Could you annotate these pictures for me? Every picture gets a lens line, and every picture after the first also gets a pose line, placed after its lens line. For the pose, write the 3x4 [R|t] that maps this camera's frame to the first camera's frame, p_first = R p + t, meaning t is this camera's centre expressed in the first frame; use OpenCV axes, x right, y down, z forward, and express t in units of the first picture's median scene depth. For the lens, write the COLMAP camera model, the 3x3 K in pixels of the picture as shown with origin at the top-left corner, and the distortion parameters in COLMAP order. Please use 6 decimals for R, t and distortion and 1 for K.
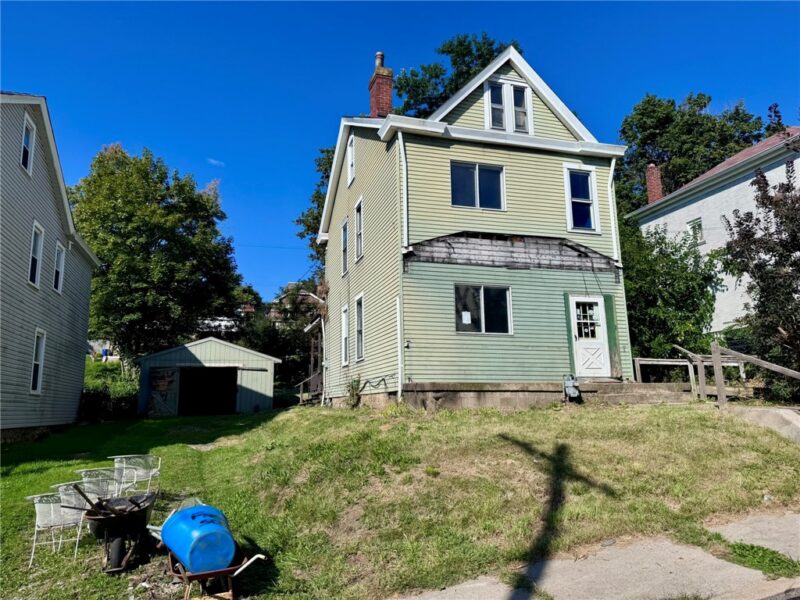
lens RADIAL K [[577.9, 0, 394.3], [0, 577.9, 314.6], [0, 0, 1]] dist [0.063251, -0.056457]
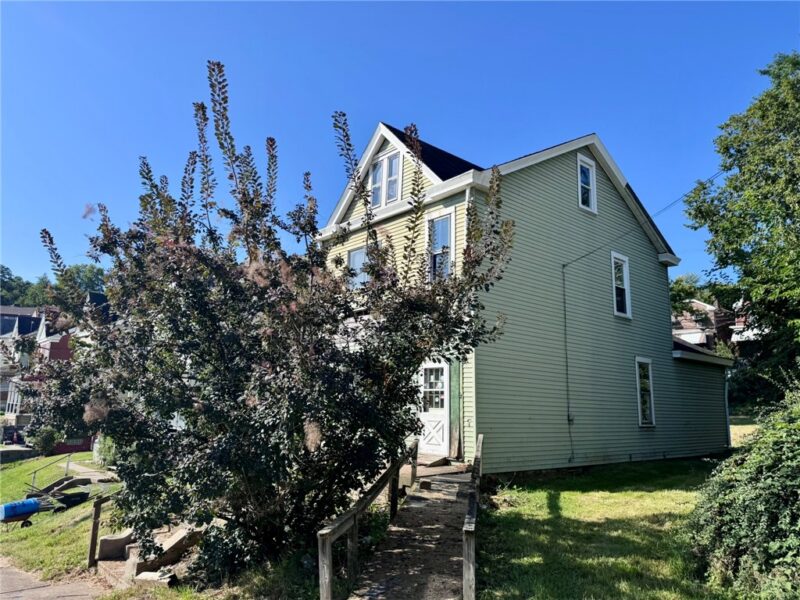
lens RADIAL K [[577.9, 0, 397.4], [0, 577.9, 300.4], [0, 0, 1]] dist [0.063251, -0.056457]
pose [[0.397989, -0.136070, -0.907243, 1.122835], [0.123606, 0.987875, -0.093940, -0.047381], [0.909025, -0.074754, 0.409982, 0.587069]]
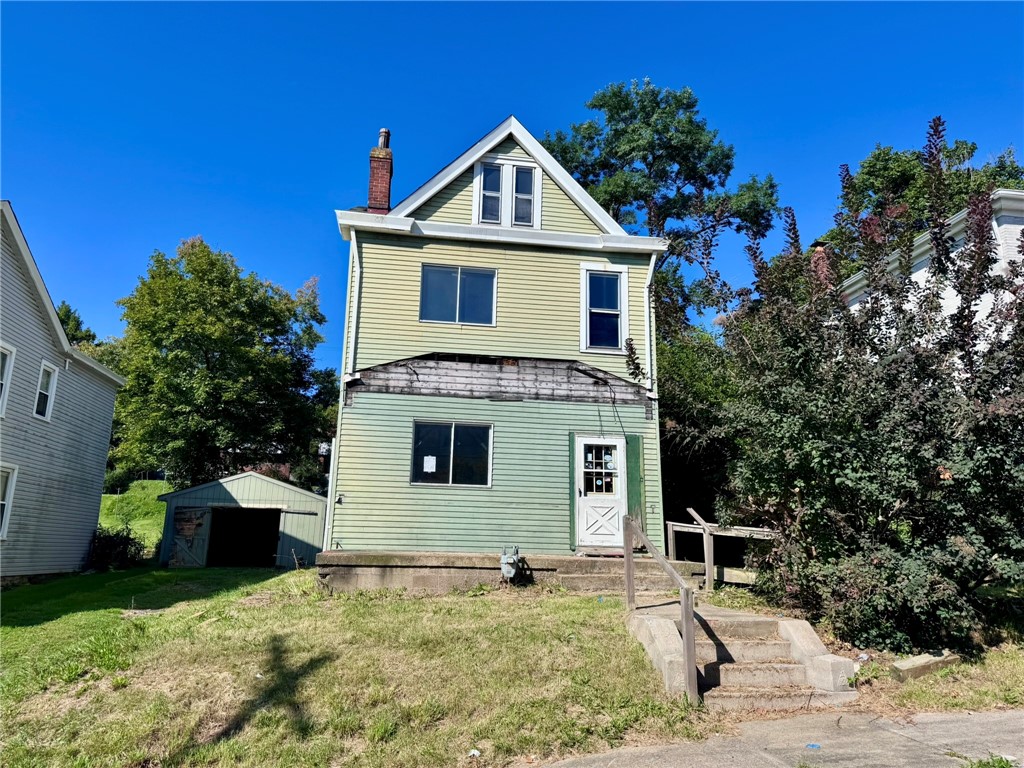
lens RADIAL K [[739.7, 0, 517.6], [0, 739.7, 389.9], [0, 0, 1]] dist [0.063251, -0.056457]
pose [[0.986605, 0.003170, -0.163096, 0.378782], [-0.012086, 0.998484, -0.053704, -0.039824], [0.162678, 0.054956, 0.985148, 0.032895]]
